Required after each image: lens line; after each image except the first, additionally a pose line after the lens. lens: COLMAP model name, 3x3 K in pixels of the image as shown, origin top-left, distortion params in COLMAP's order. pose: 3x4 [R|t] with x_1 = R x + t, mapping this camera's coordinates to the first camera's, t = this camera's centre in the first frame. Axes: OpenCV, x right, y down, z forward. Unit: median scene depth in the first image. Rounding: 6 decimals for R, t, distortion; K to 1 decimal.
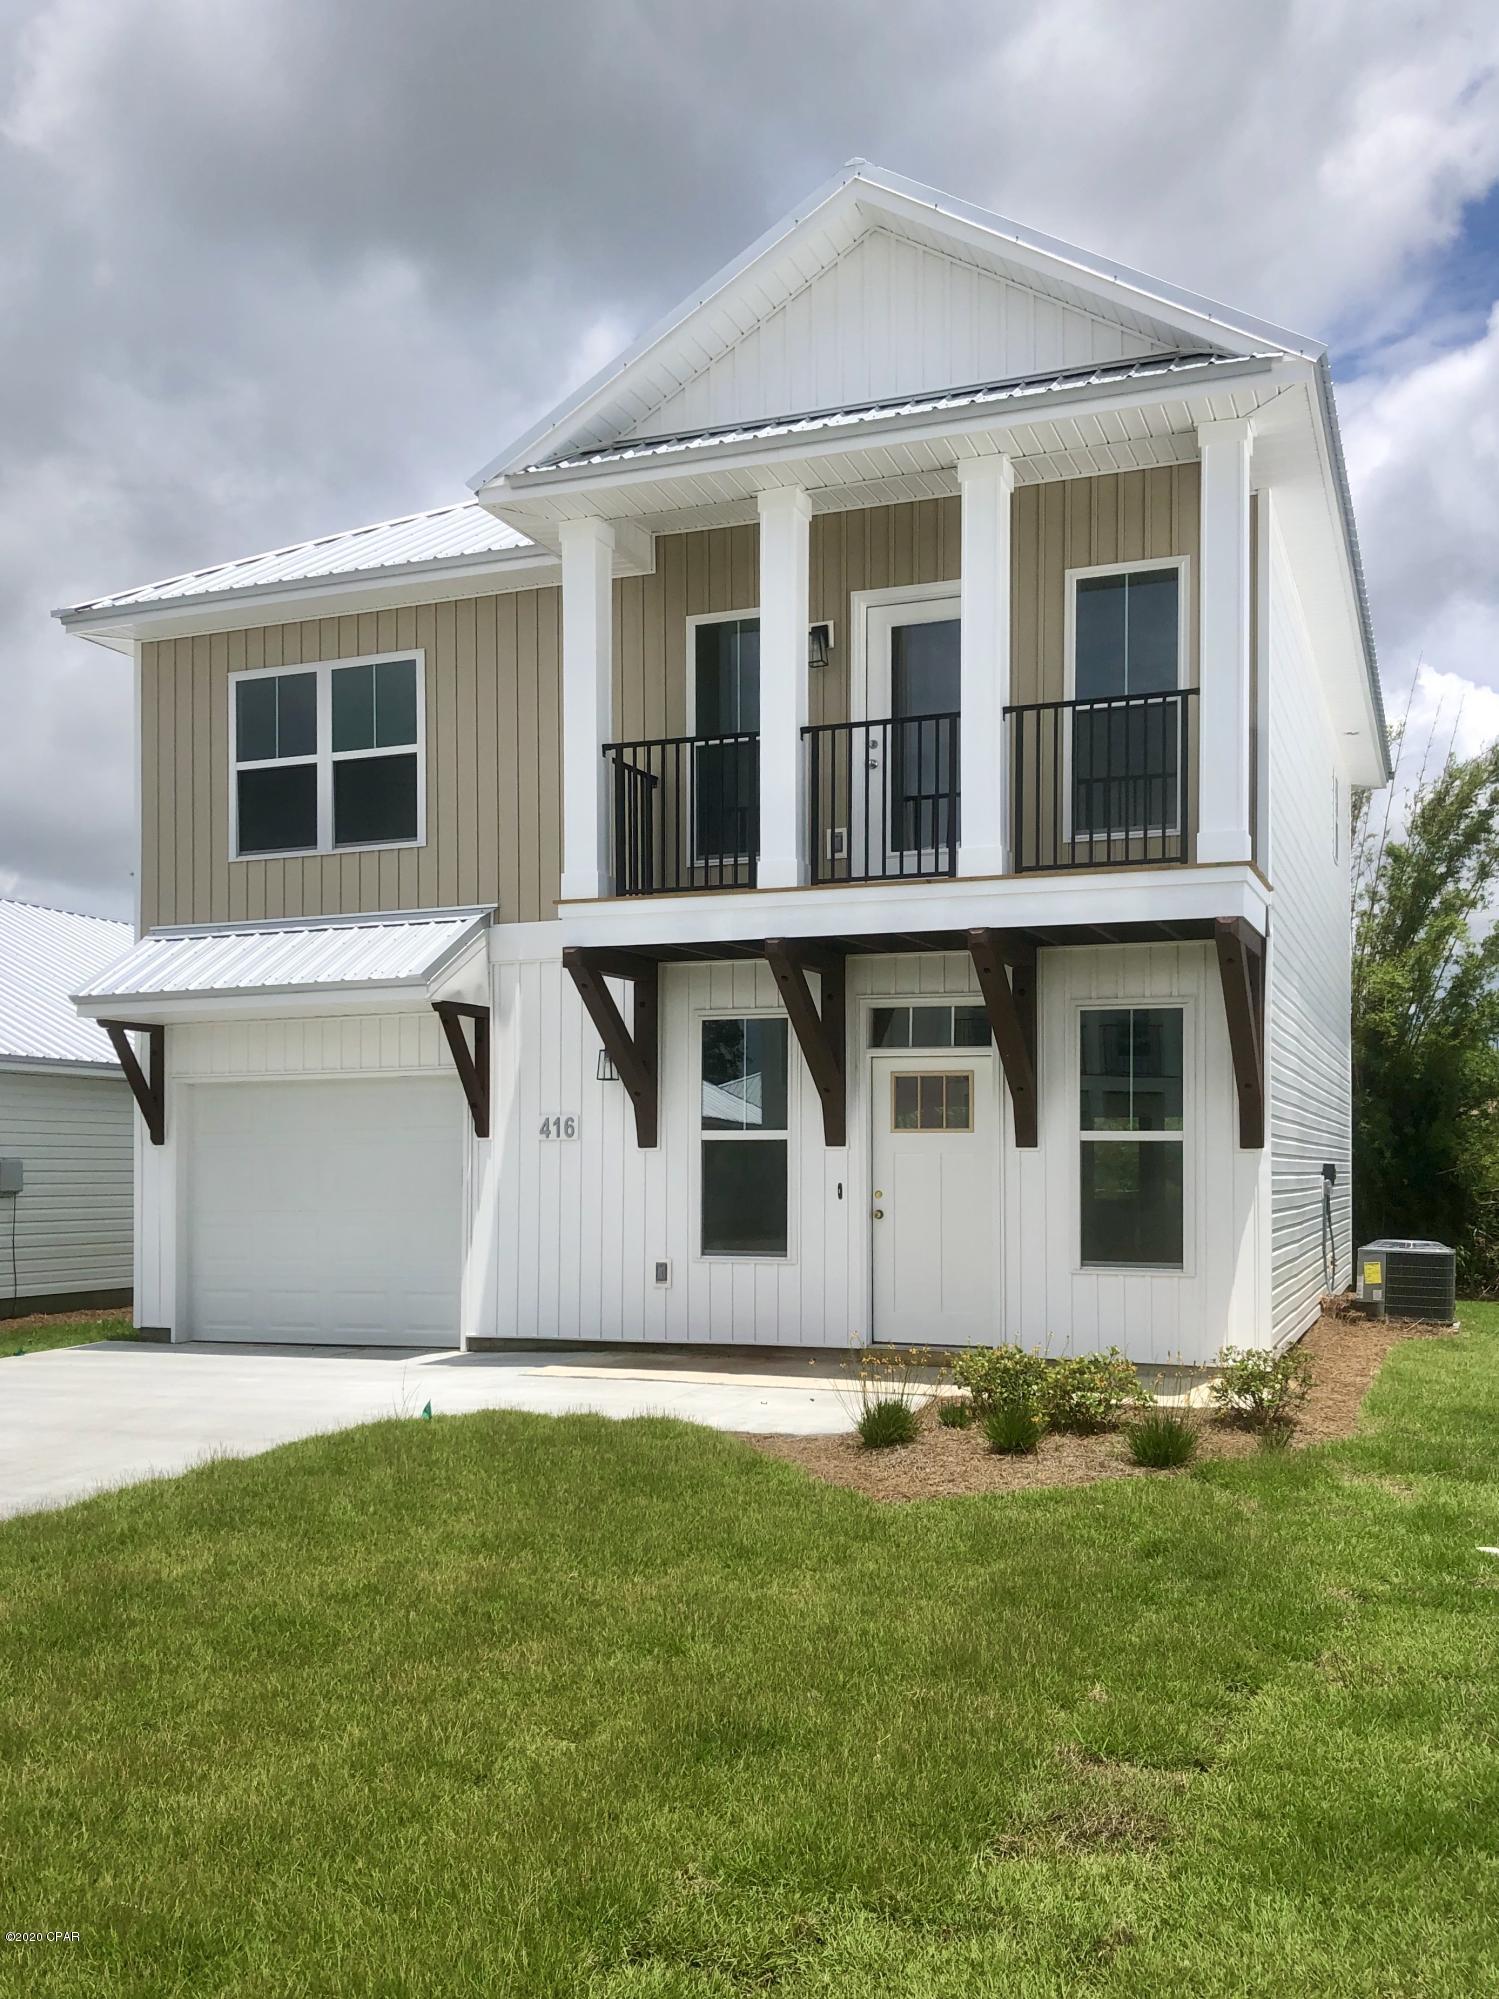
lens RADIAL K [[1730.8, 0, 778.0], [0, 1730.8, 1158.7], [0, 0, 1]] dist [0.206374, -0.541813]
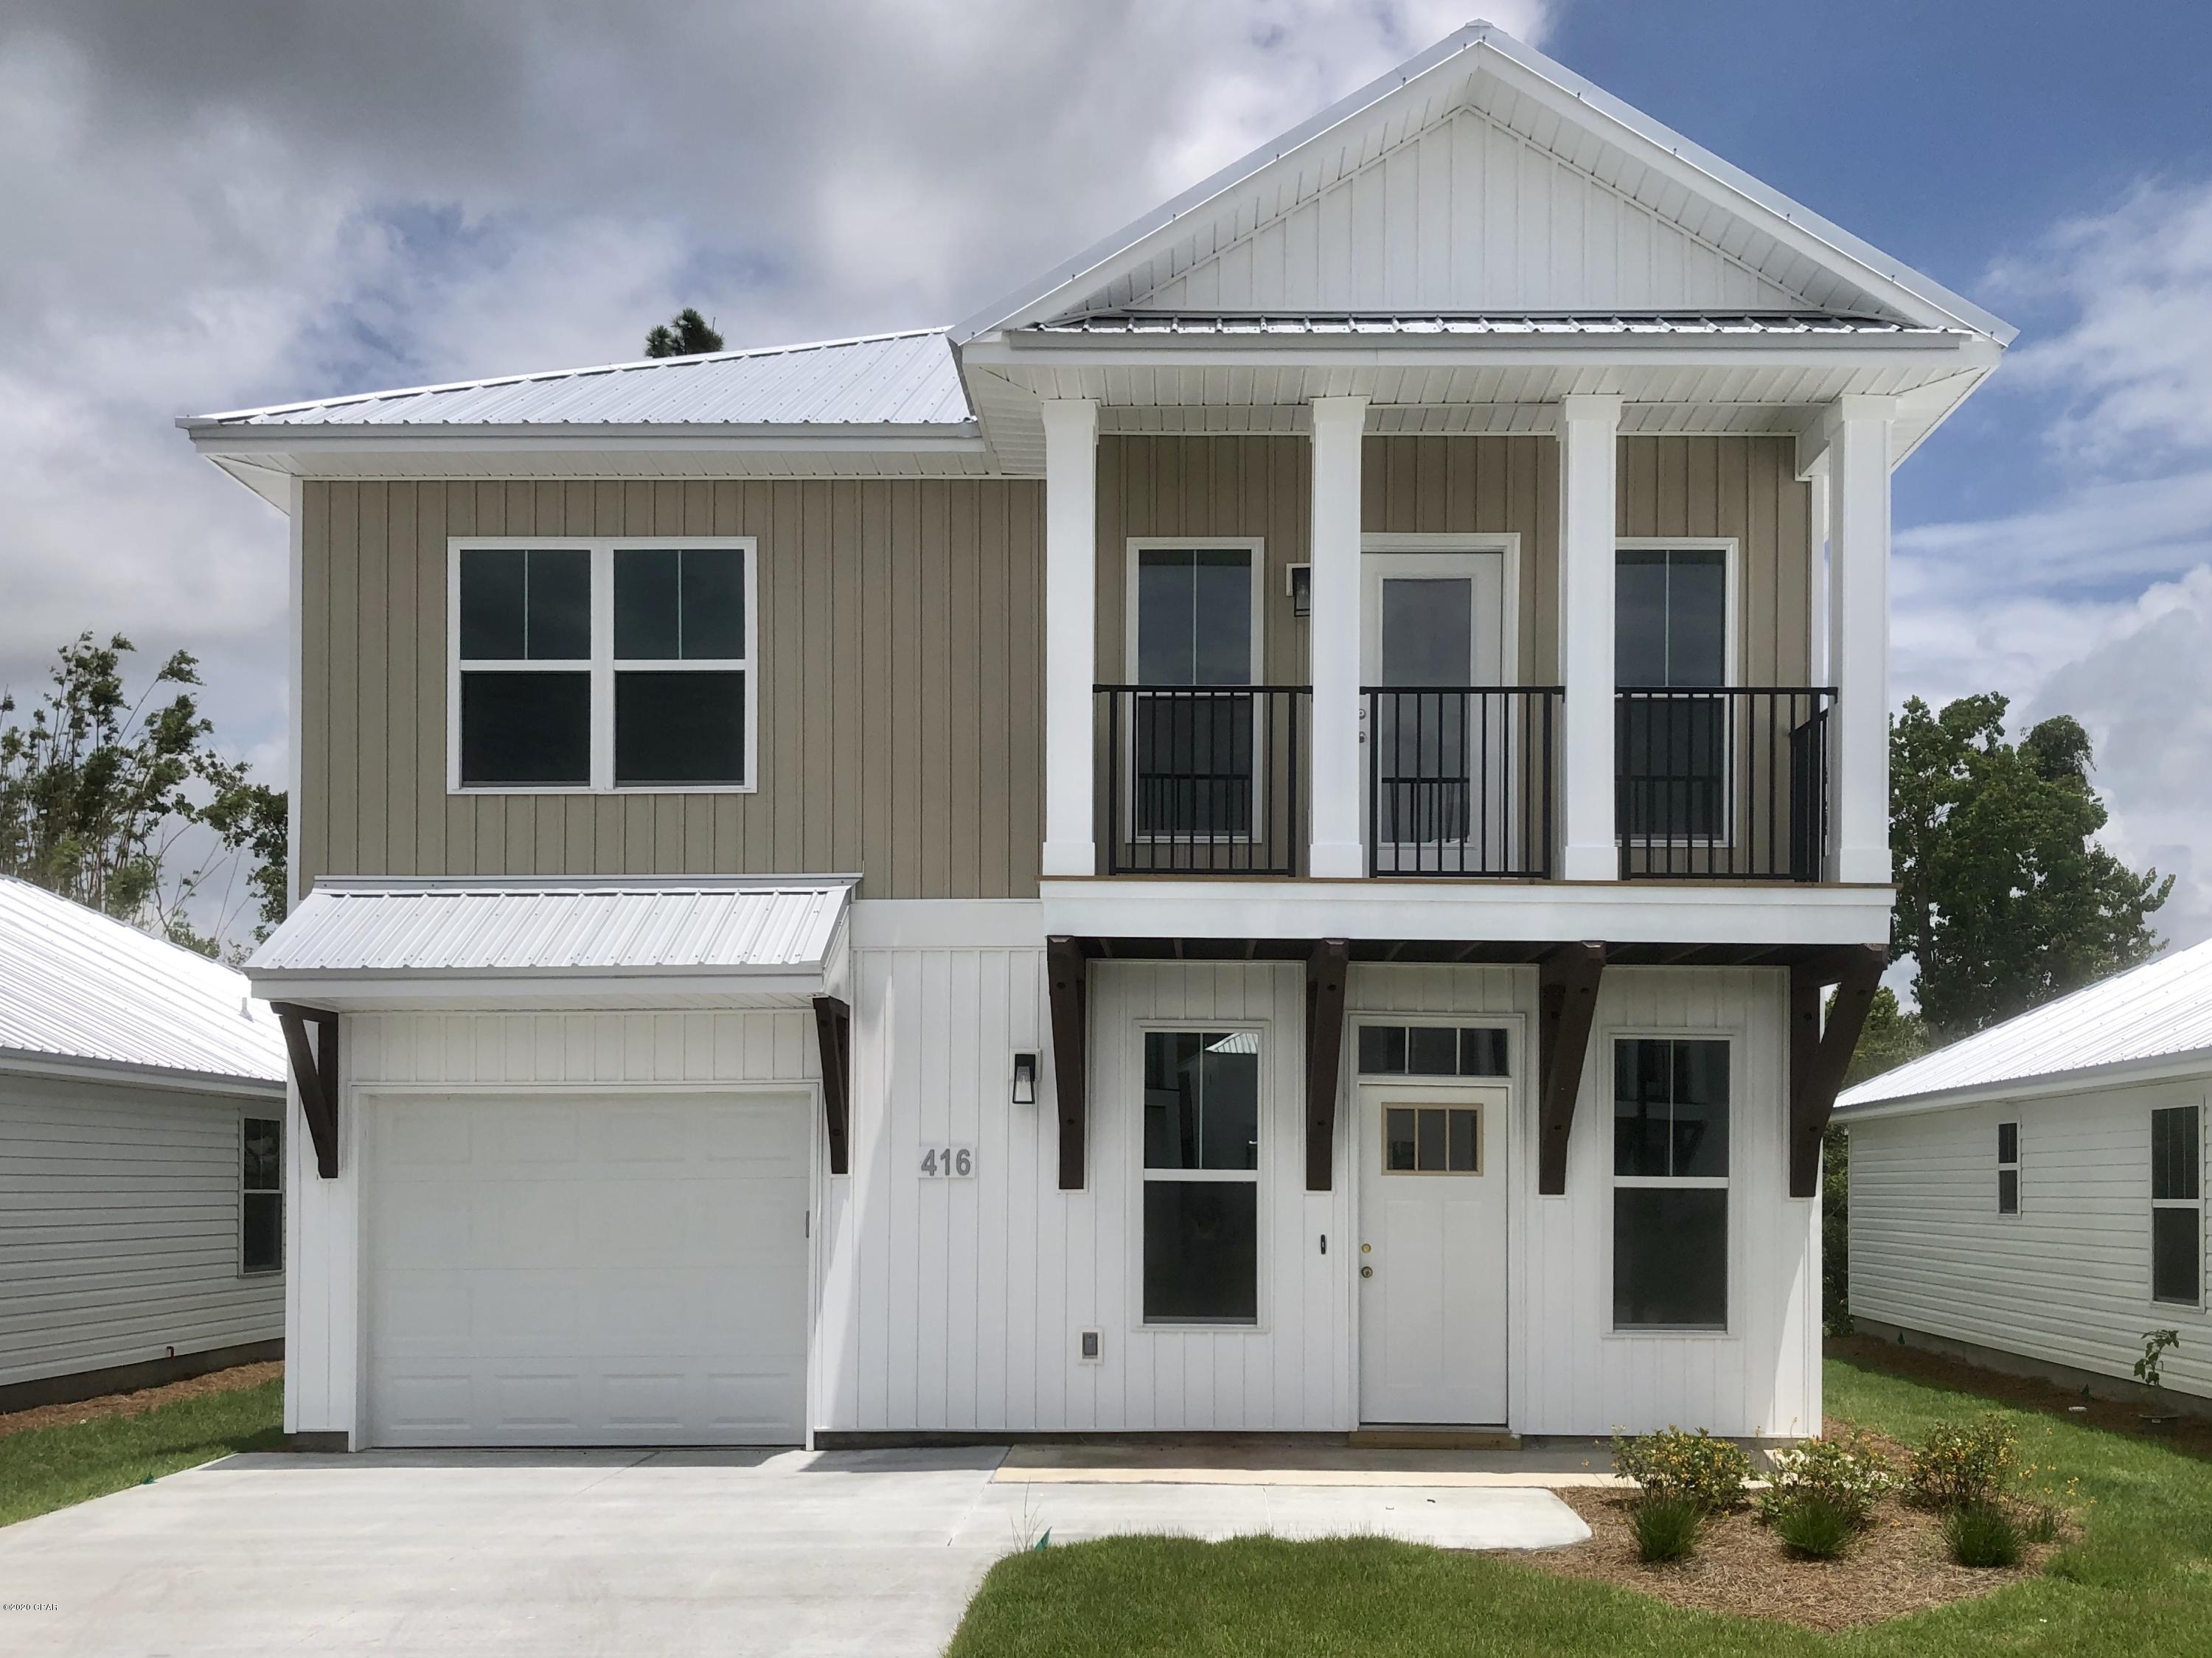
lens RADIAL K [[1944.4, 0, 1106.7], [0, 1944.4, 1190.5], [0, 0, 1]] dist [0.098767, -0.204311]
pose [[0.938745, 0.009108, 0.344492, -0.370774], [-0.008405, 0.999958, -0.003535, -0.002829], [-0.344510, 0.000423, 0.938783, 0.151003]]
